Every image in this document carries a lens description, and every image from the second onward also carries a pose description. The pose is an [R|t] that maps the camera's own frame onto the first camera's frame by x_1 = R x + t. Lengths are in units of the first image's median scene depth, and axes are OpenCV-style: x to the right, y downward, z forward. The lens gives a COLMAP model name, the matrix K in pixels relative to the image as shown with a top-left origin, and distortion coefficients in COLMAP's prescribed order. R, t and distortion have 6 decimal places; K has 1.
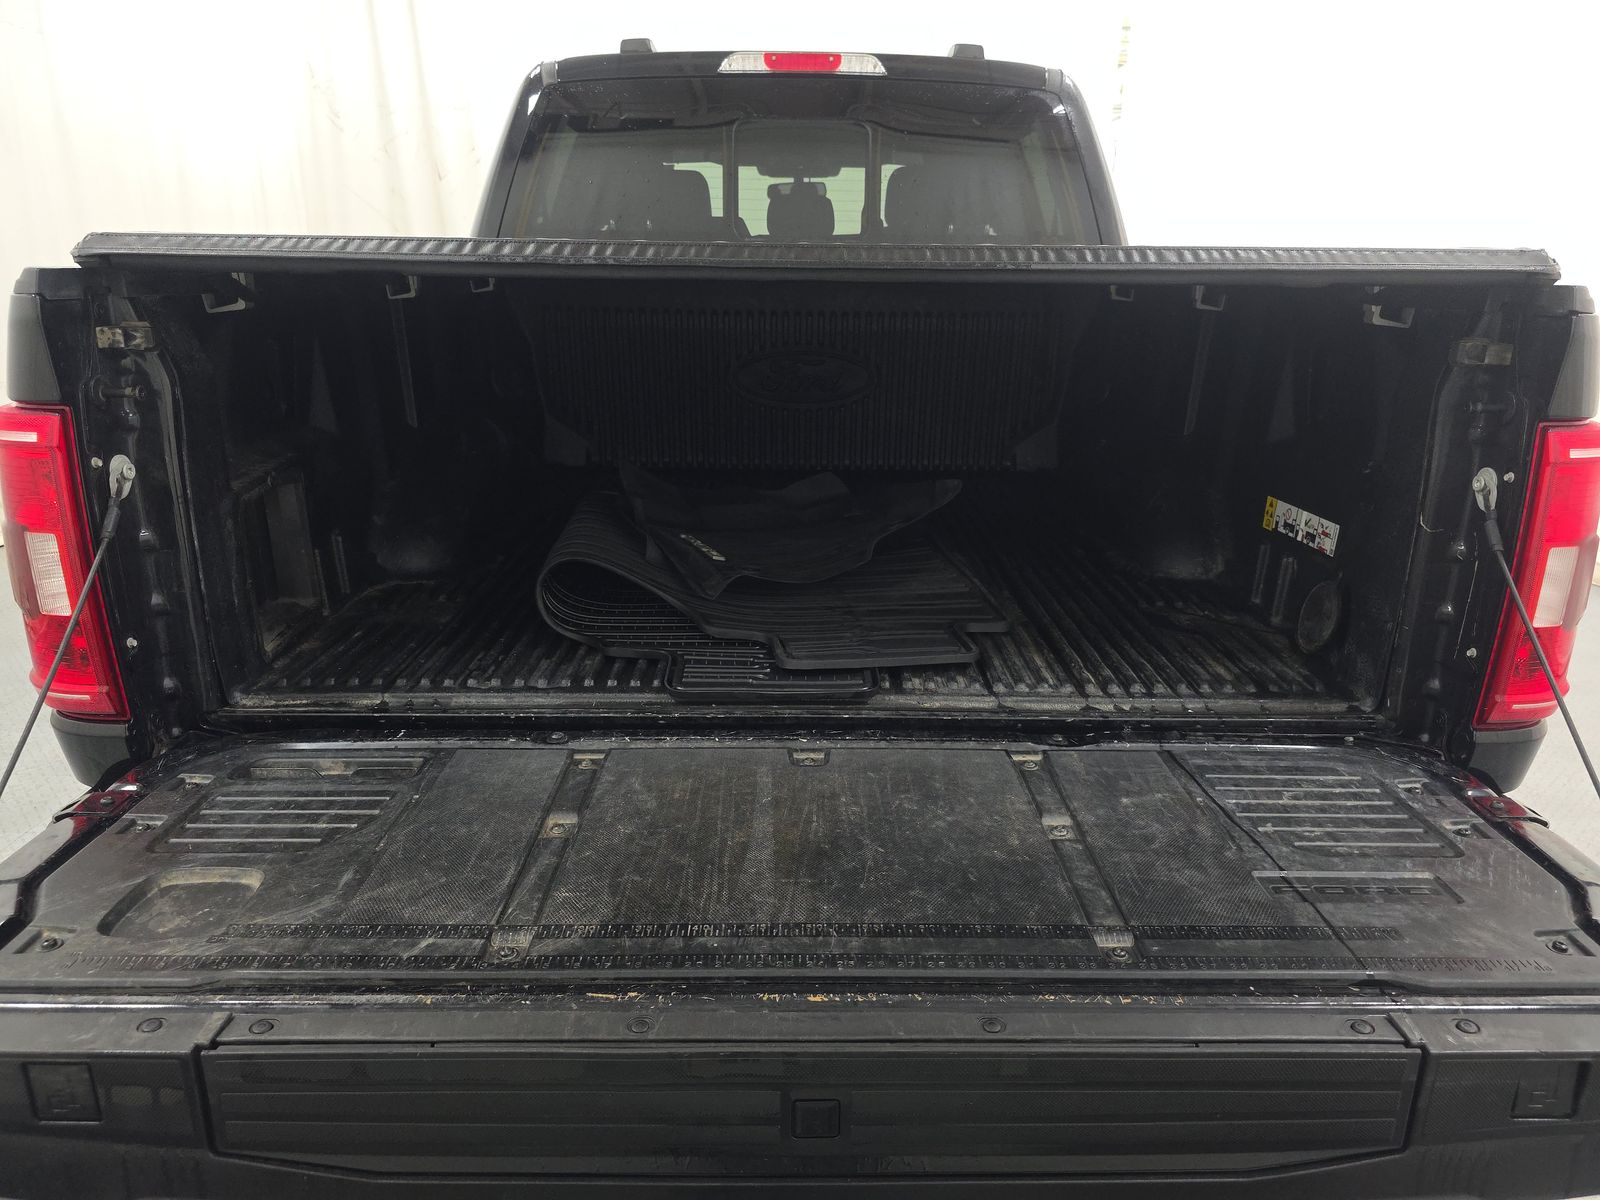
lens RADIAL K [[1099.5, 0, 797.3], [0, 1099.5, 607.1], [0, 0, 1]] dist [0.004668, 0.002390]
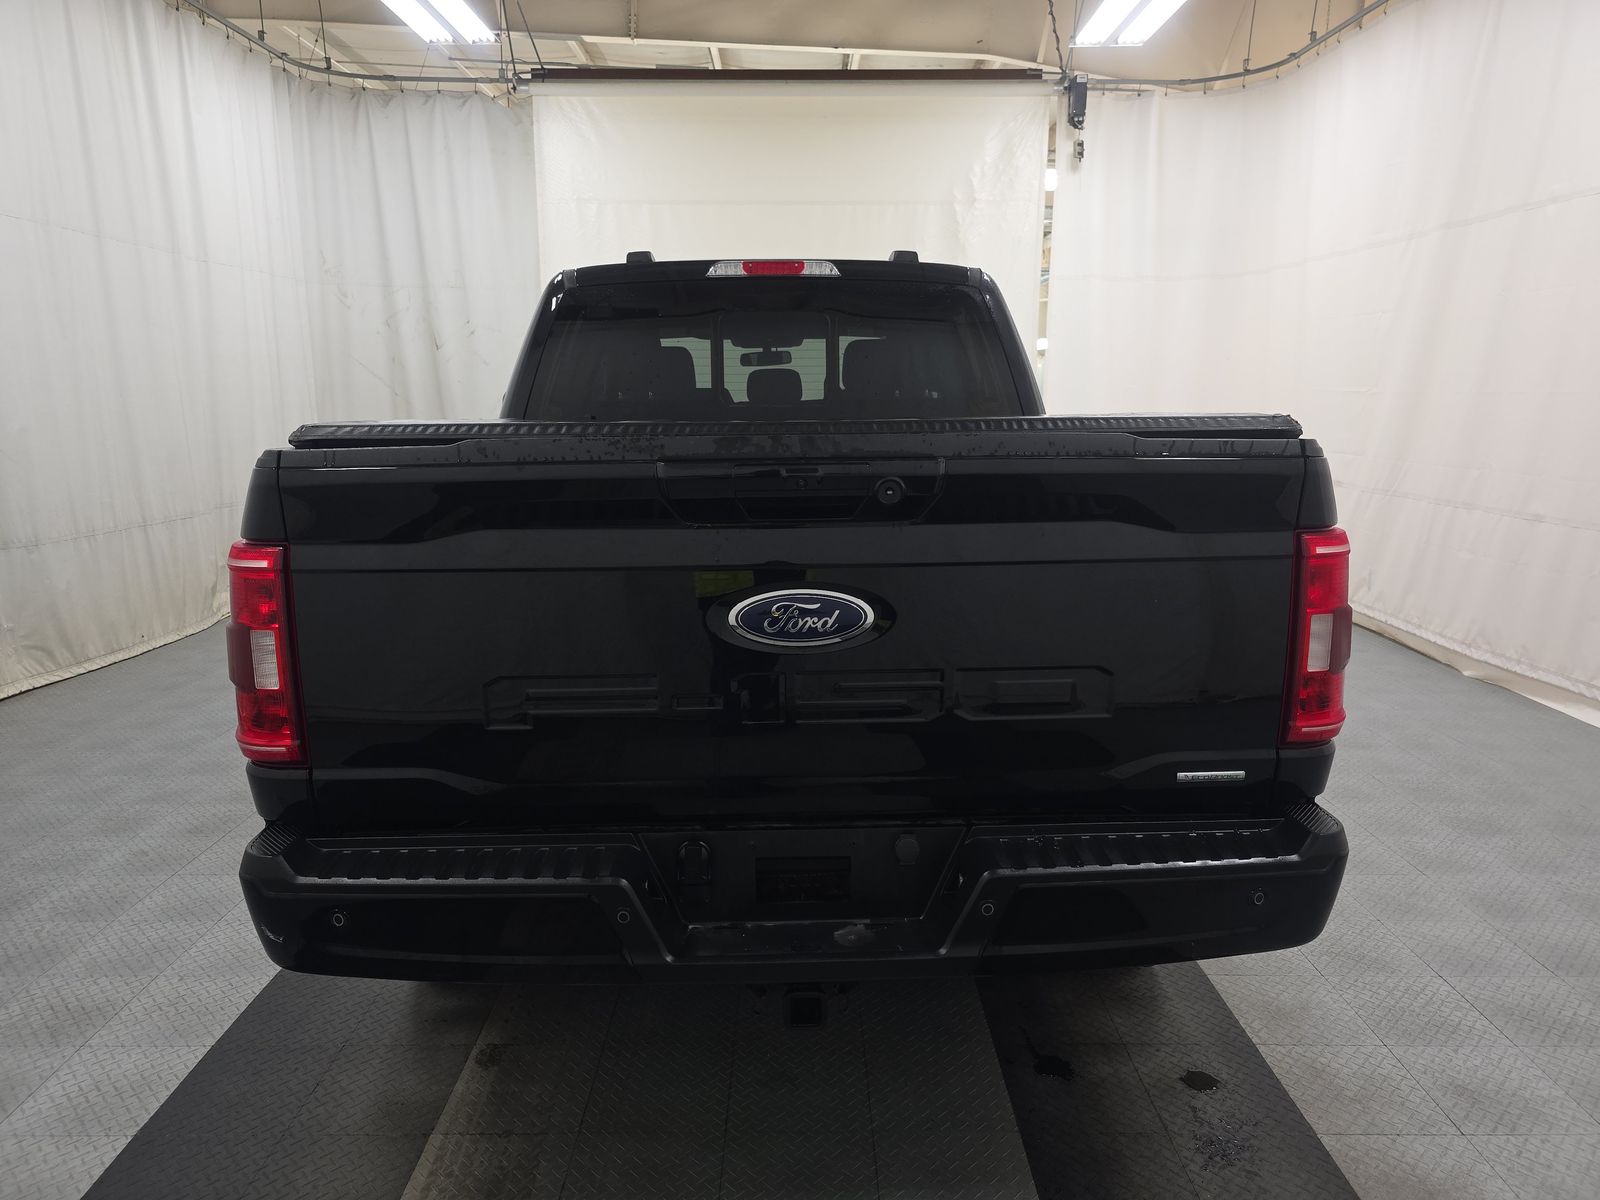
lens RADIAL K [[1099.5, 0, 797.3], [0, 1099.5, 607.1], [0, 0, 1]] dist [0.004668, 0.002390]
pose [[0.999188, -0.025809, 0.030951, -0.016447], [0.029499, 0.991667, -0.125408, 0.044722], [-0.027456, 0.126220, 0.991622, -0.190651]]
